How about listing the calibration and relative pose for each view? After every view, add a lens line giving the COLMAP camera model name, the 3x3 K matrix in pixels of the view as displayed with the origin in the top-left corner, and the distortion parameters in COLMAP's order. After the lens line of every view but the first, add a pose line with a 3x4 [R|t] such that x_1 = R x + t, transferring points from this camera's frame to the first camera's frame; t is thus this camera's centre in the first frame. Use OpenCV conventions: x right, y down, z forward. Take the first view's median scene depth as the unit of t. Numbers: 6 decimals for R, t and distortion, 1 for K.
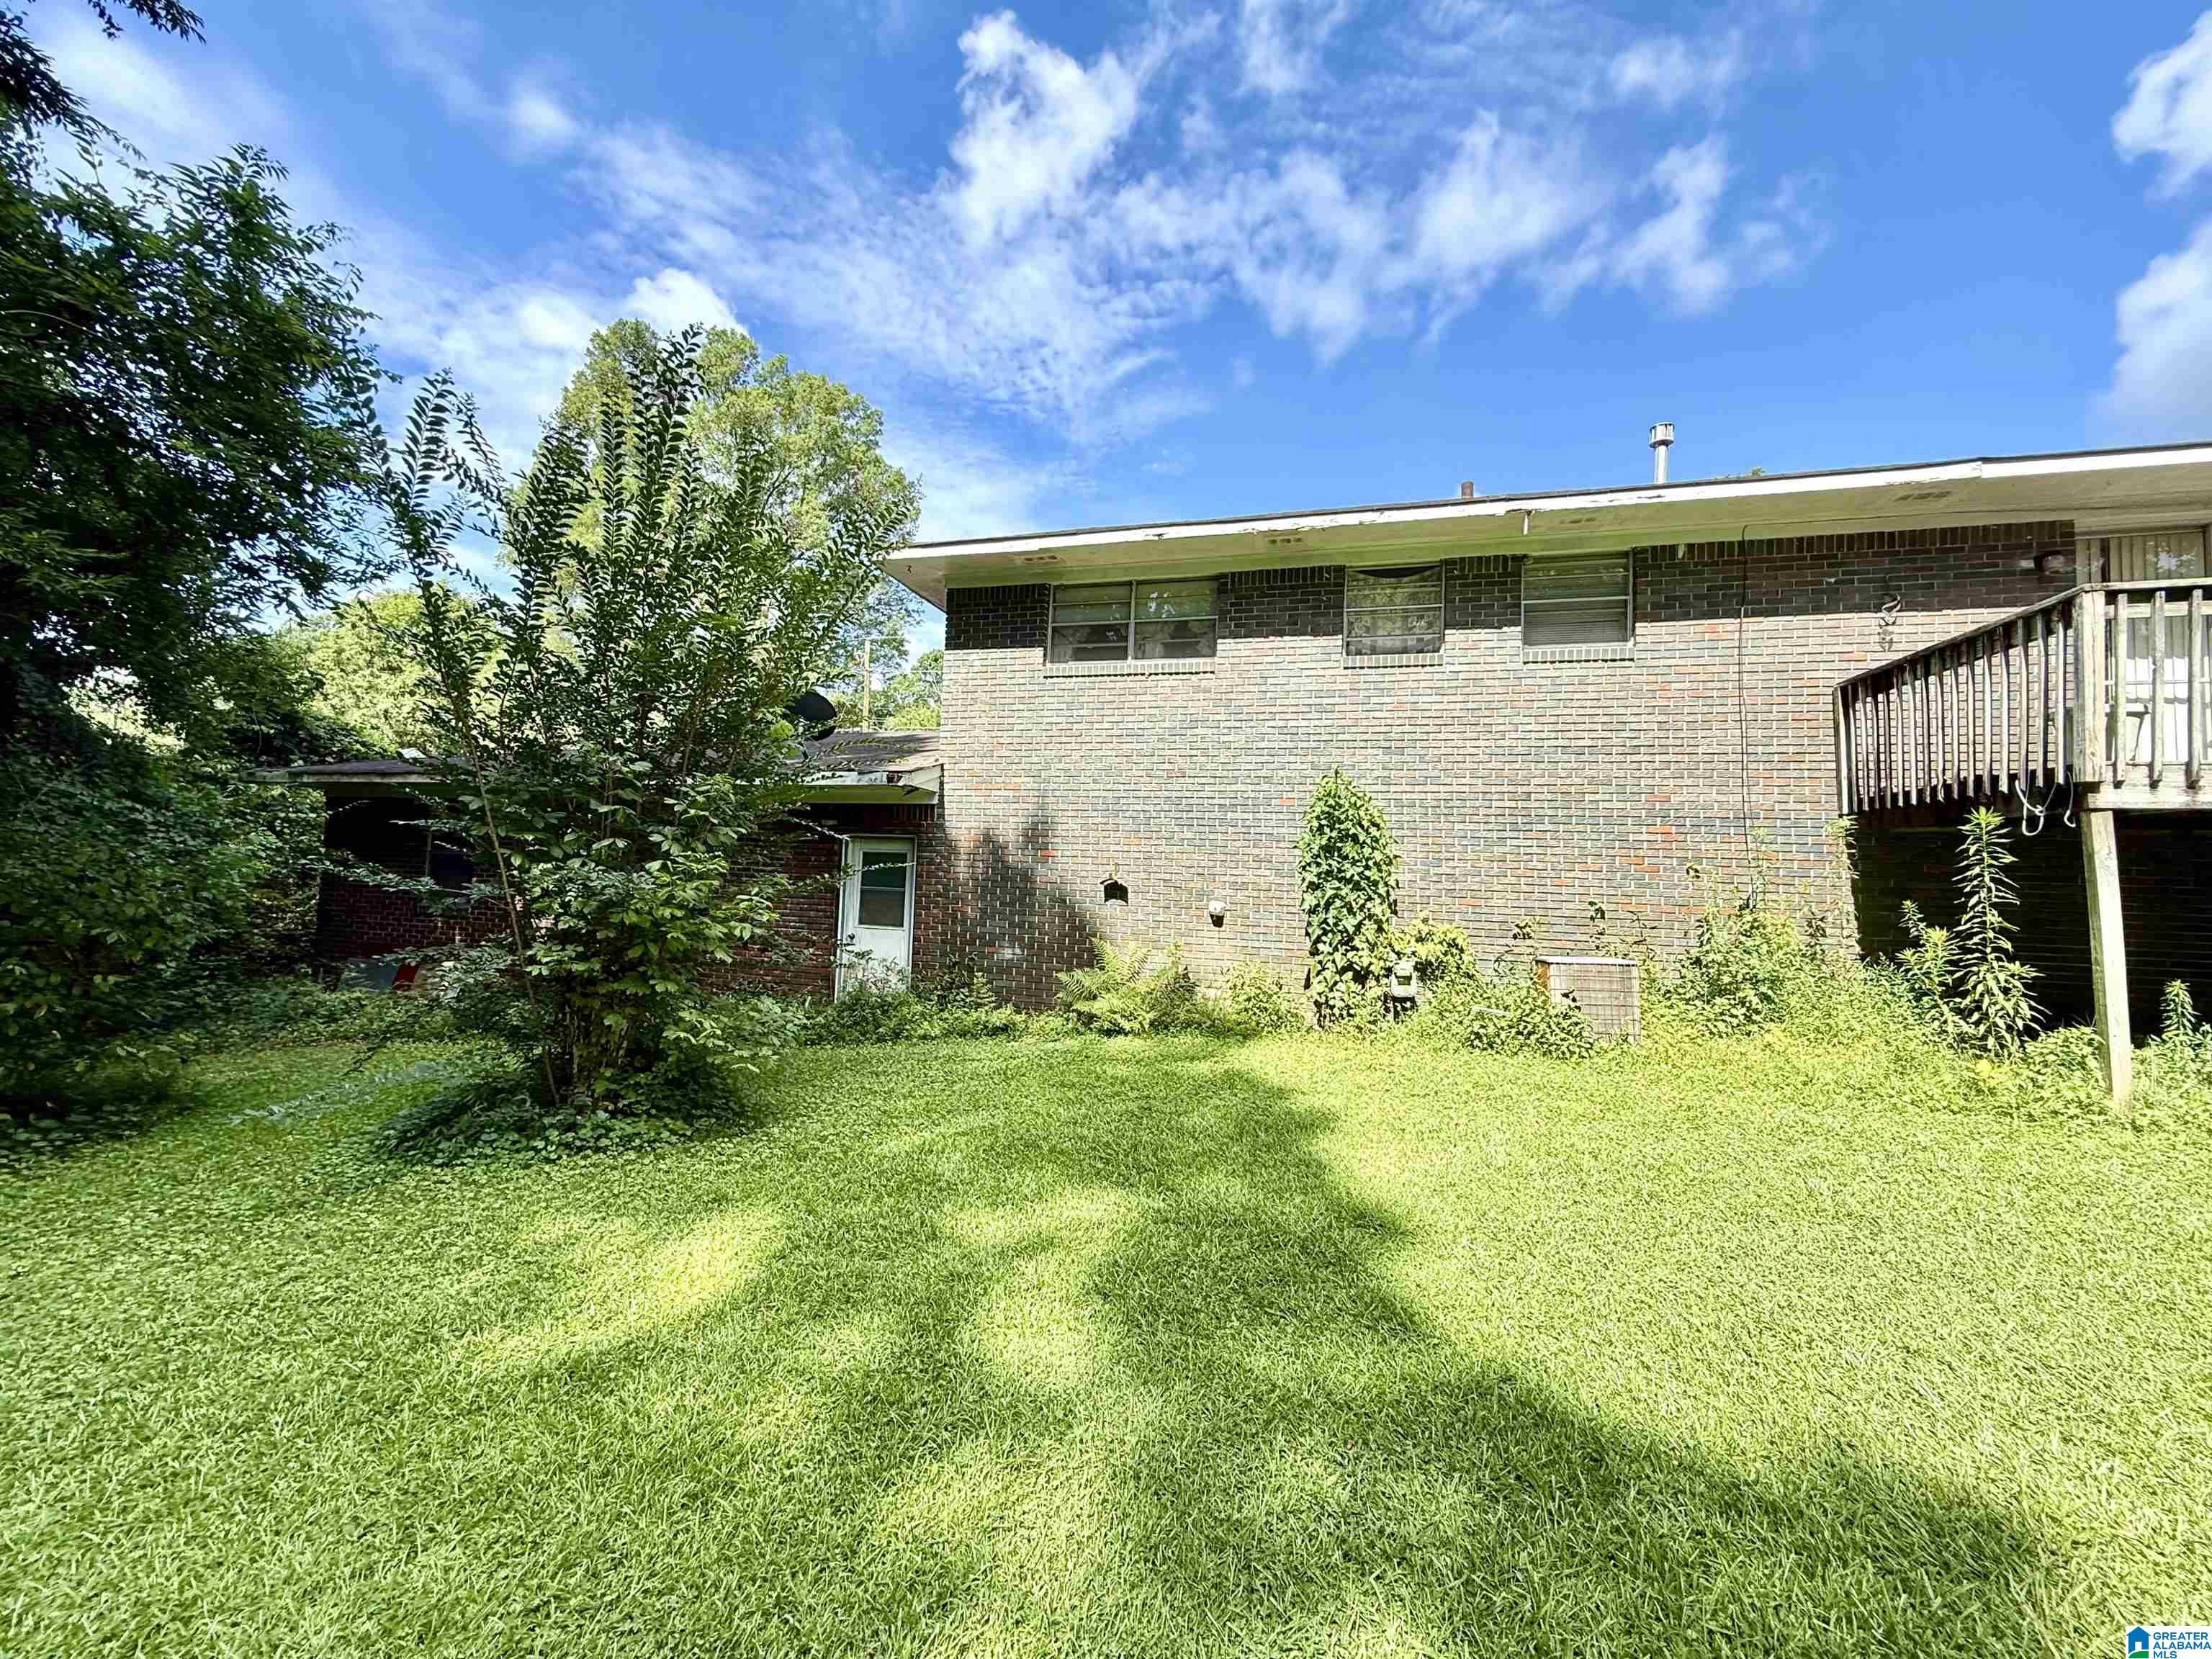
lens RADIAL K [[888.5, 0, 1094.6], [0, 888.5, 795.4], [0, 0, 1]] dist [-0.002697, 0.000584]
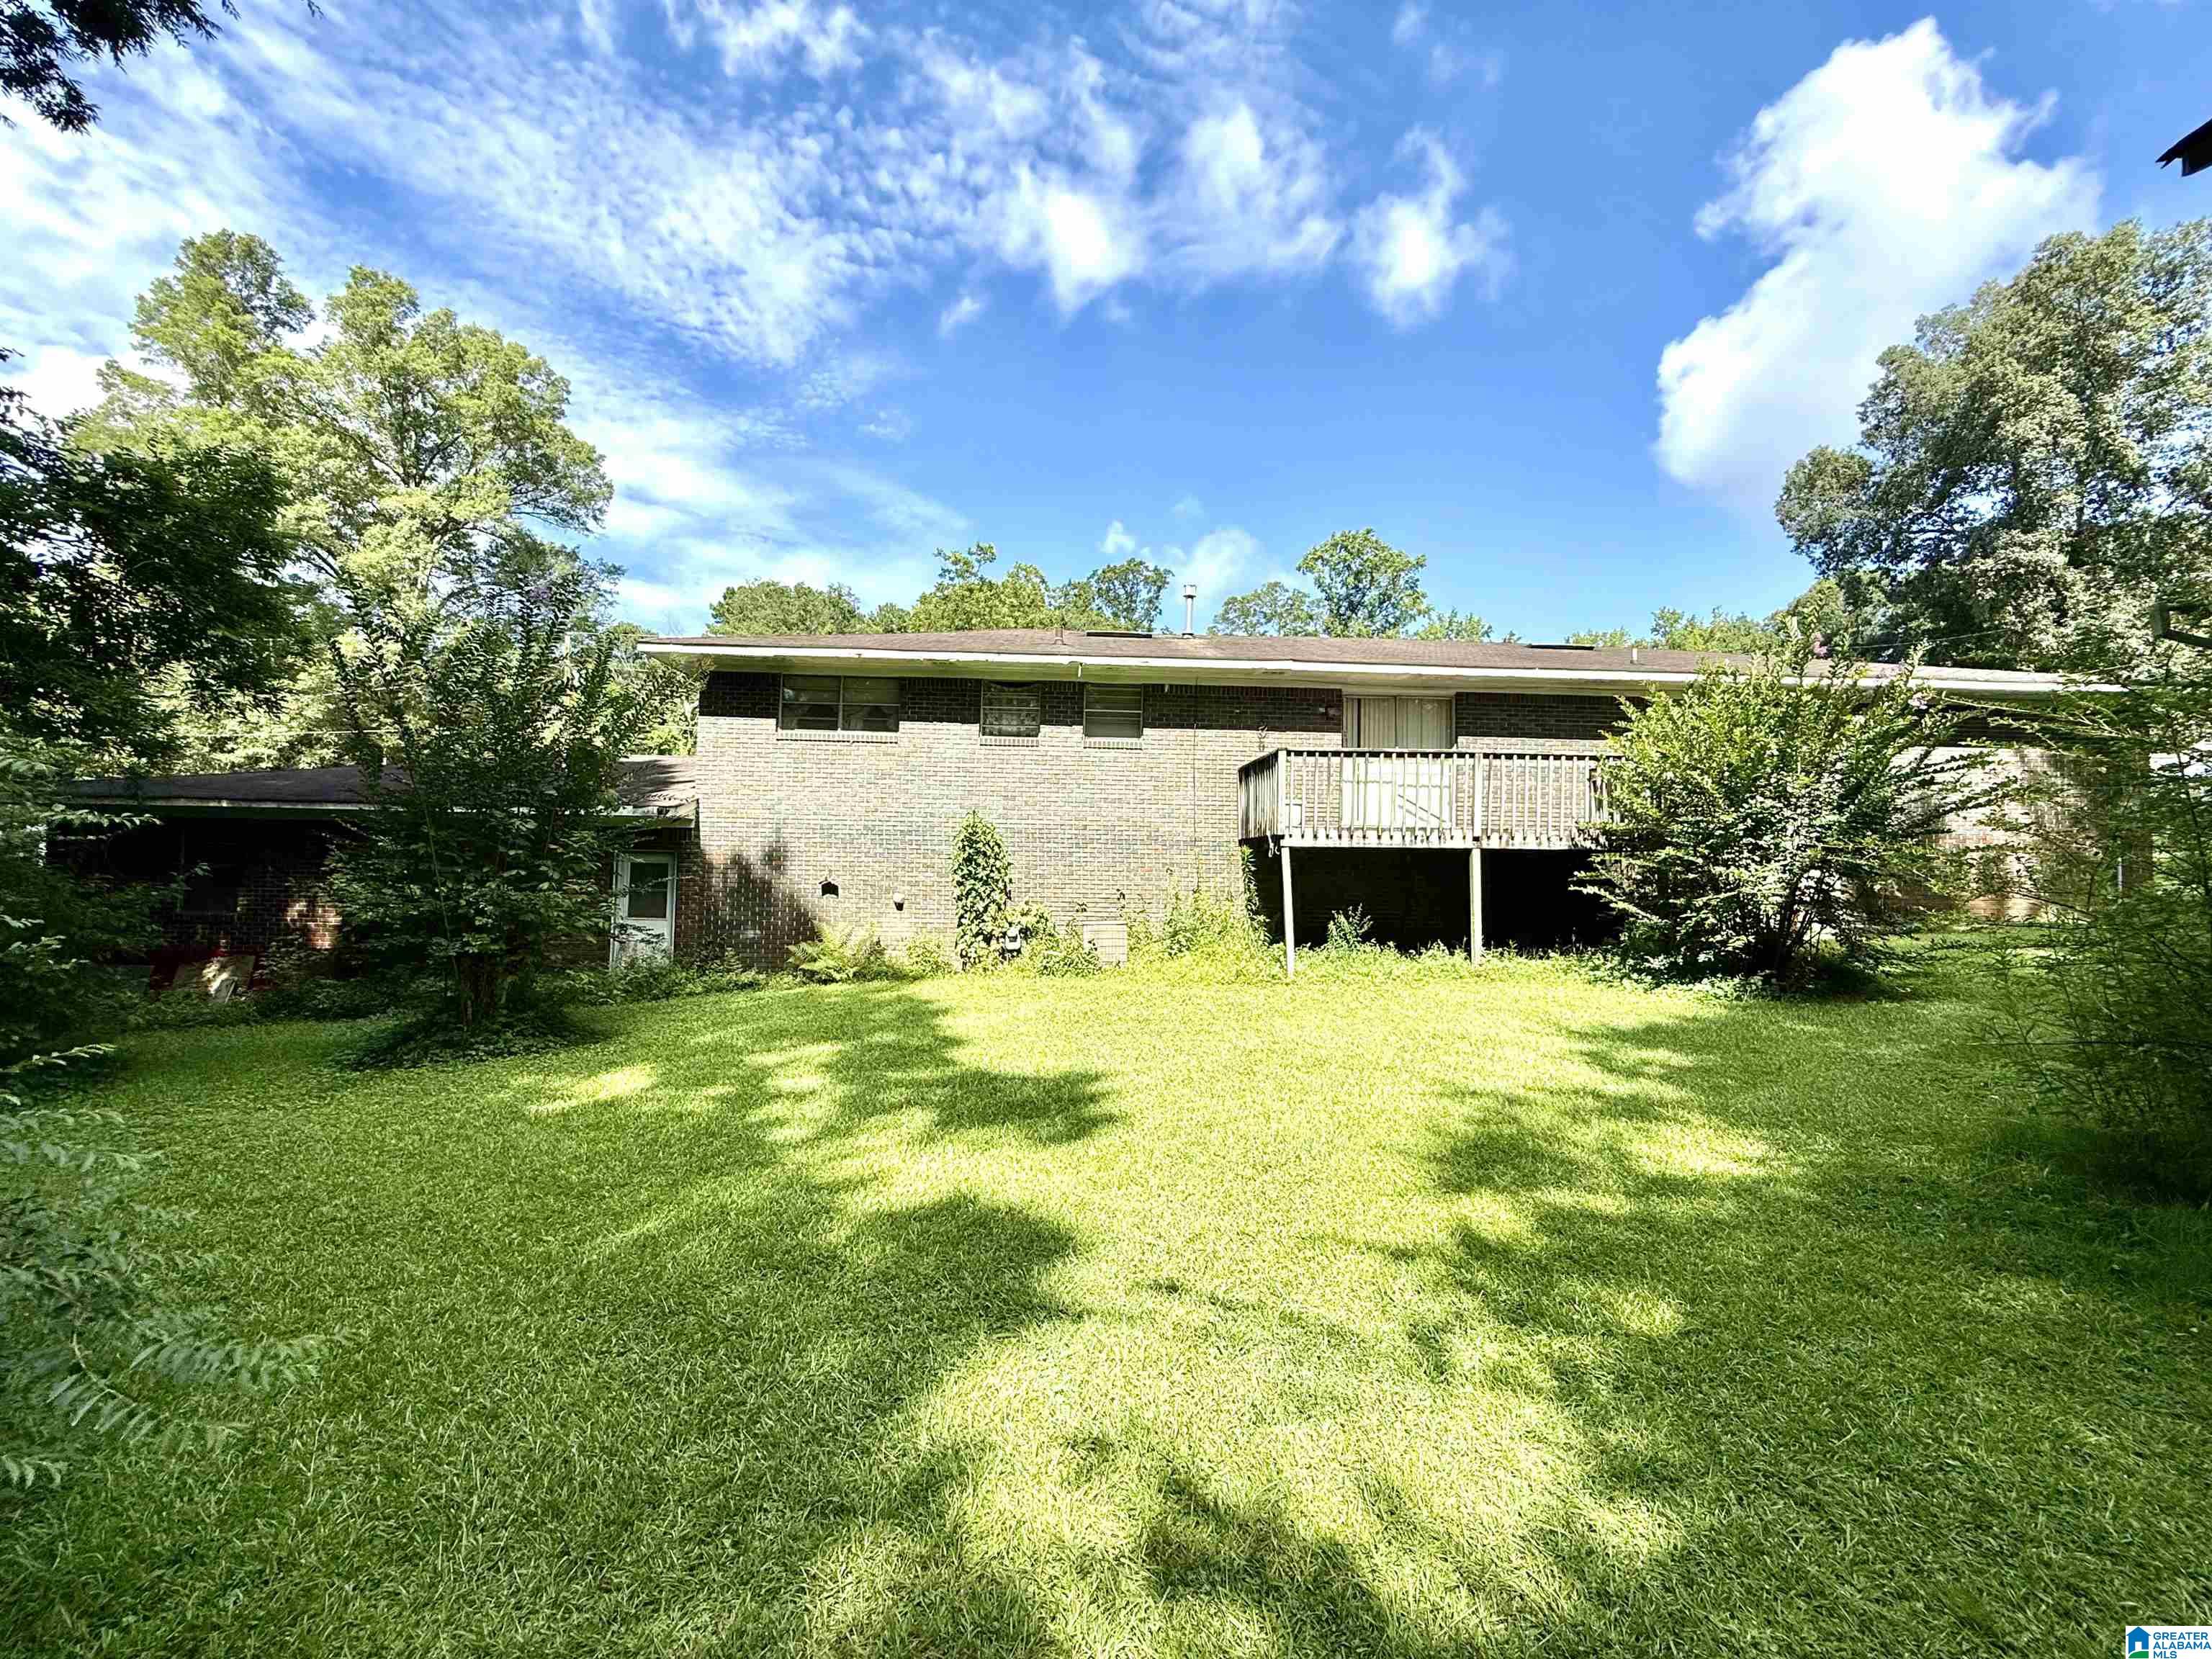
lens RADIAL K [[888.5, 0, 1100.6], [0, 888.5, 835.8], [0, 0, 1]] dist [-0.002697, 0.000584]
pose [[0.949252, -0.006323, 0.314452, -0.013283], [-0.014105, 0.997936, 0.062647, -0.083907], [-0.314199, -0.063903, 0.947204, -0.567719]]
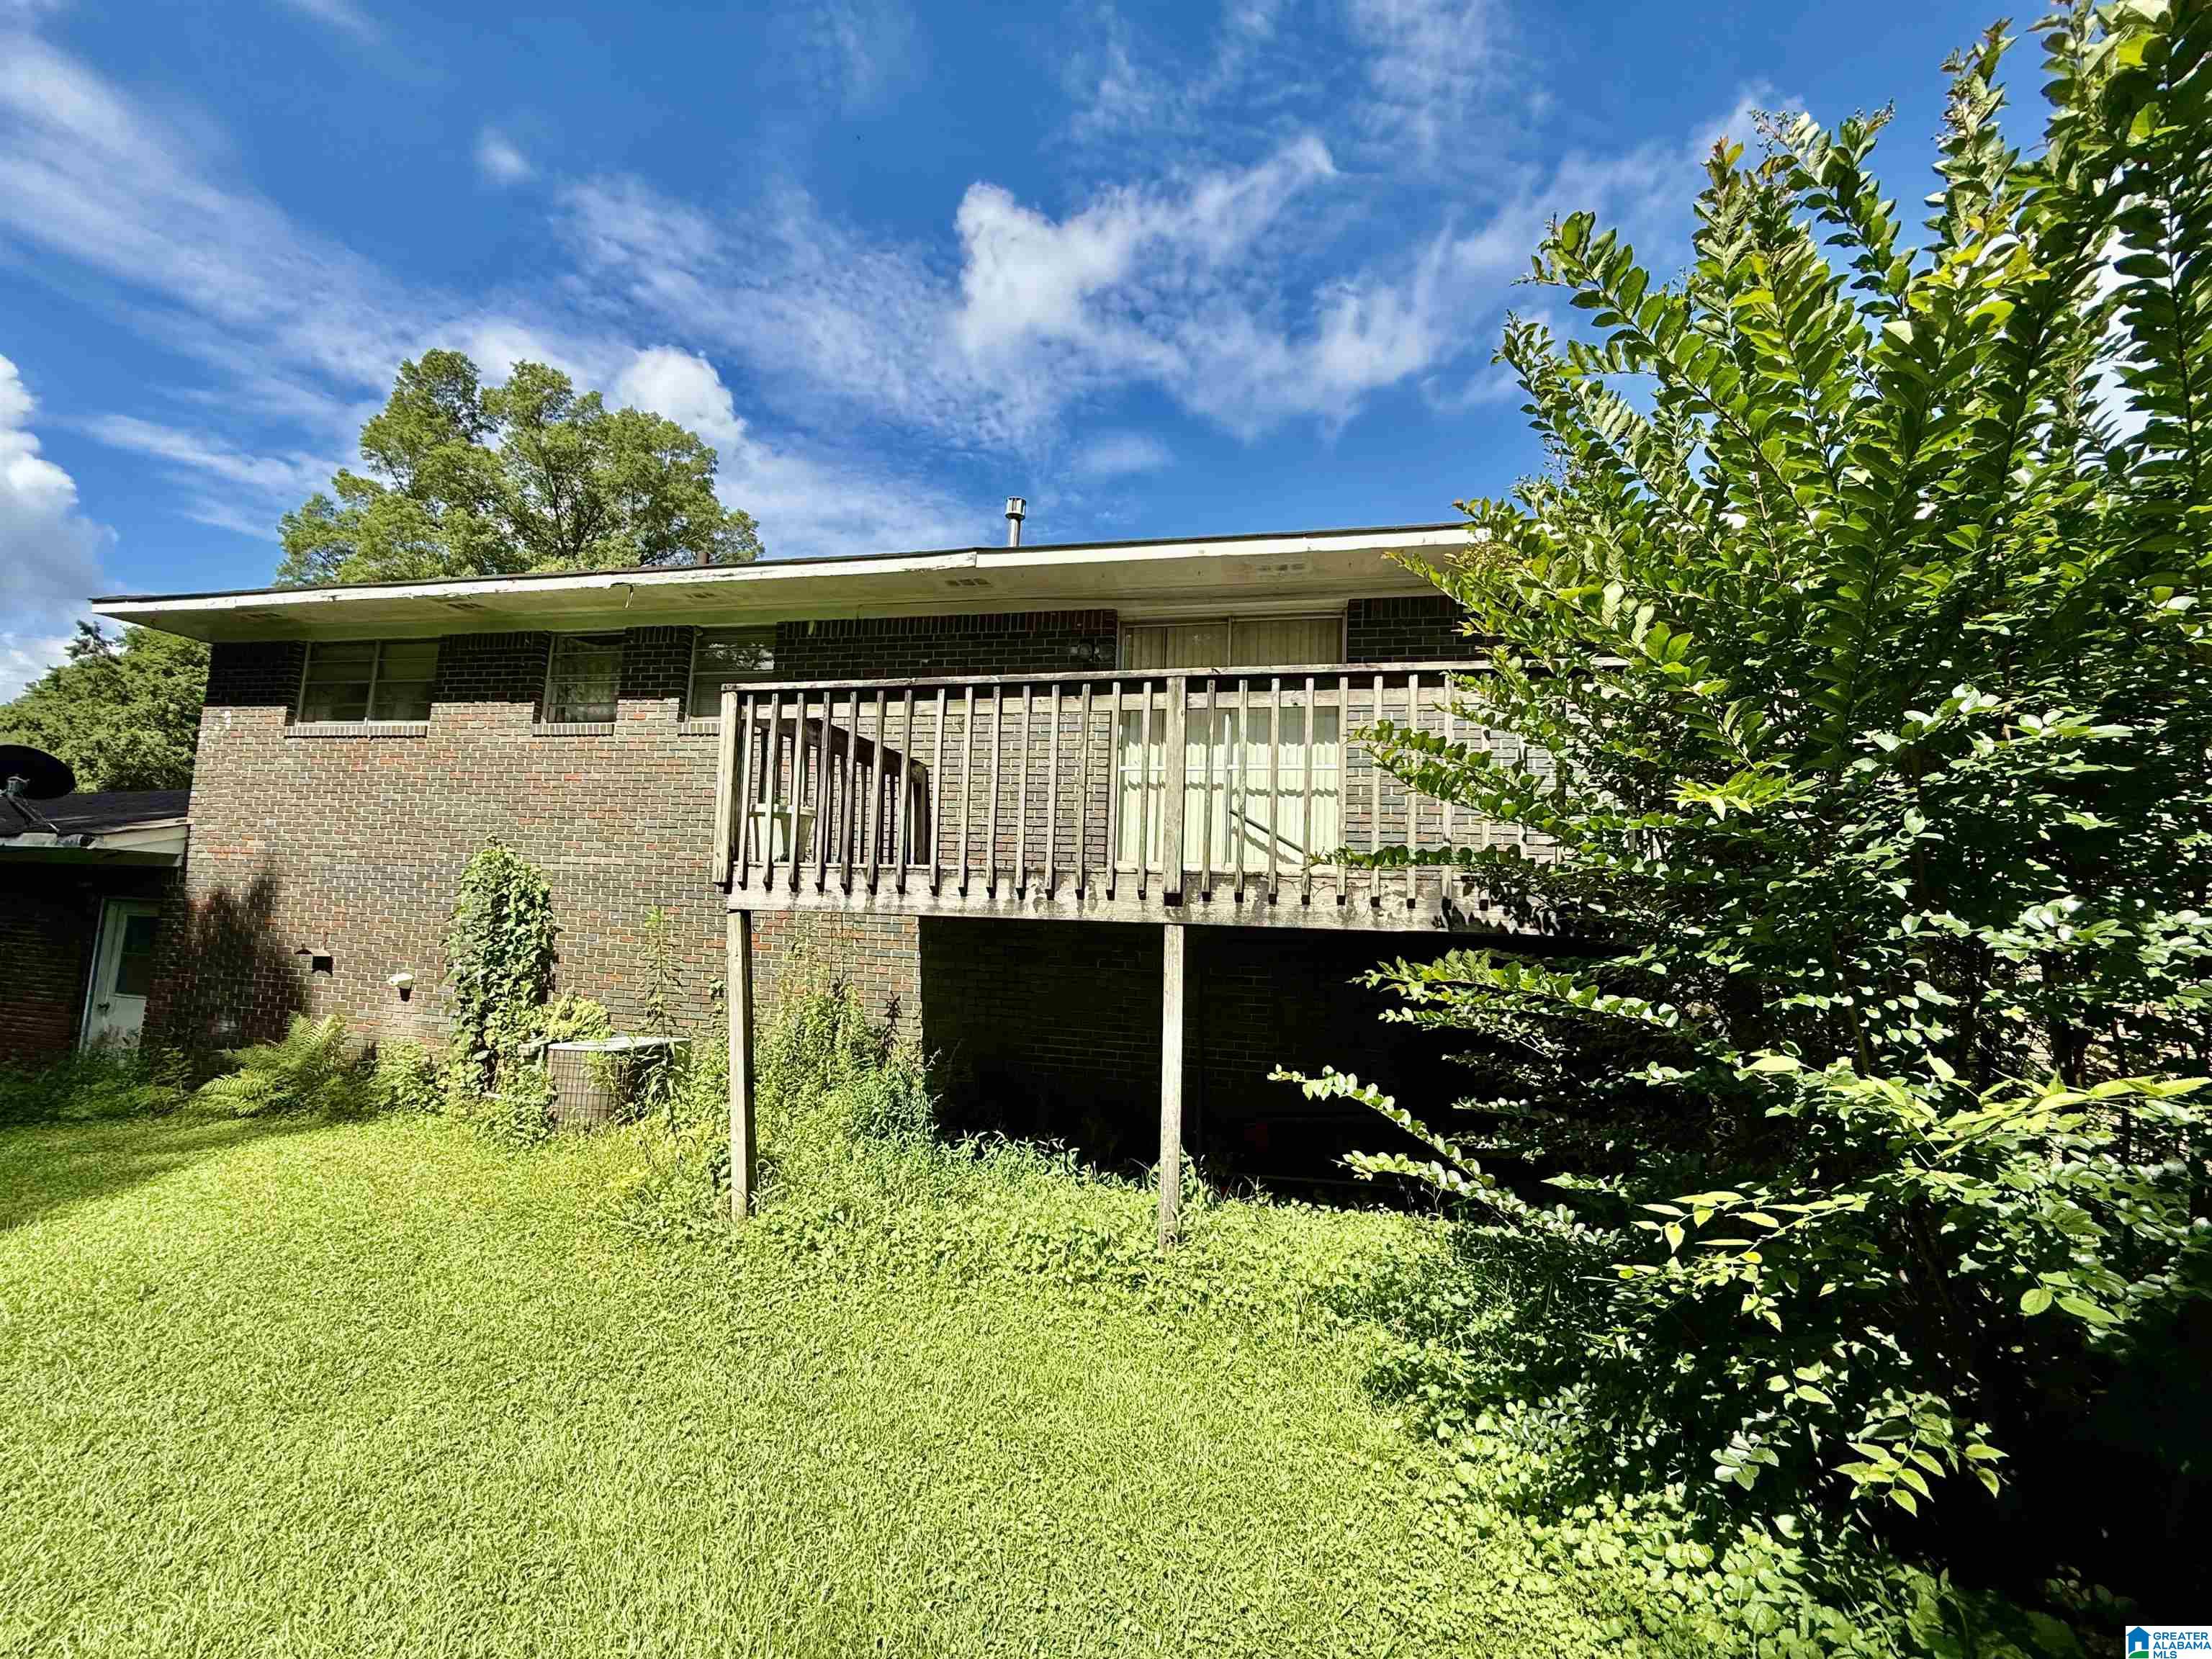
lens RADIAL K [[888.5, 0, 1092.4], [0, 888.5, 761.0], [0, 0, 1]] dist [-0.002697, 0.000584]
pose [[0.998302, 0.018327, 0.055284, 0.841497], [-0.013604, 0.996319, -0.084631, -0.039710], [-0.056632, 0.083736, 0.994877, -0.010361]]
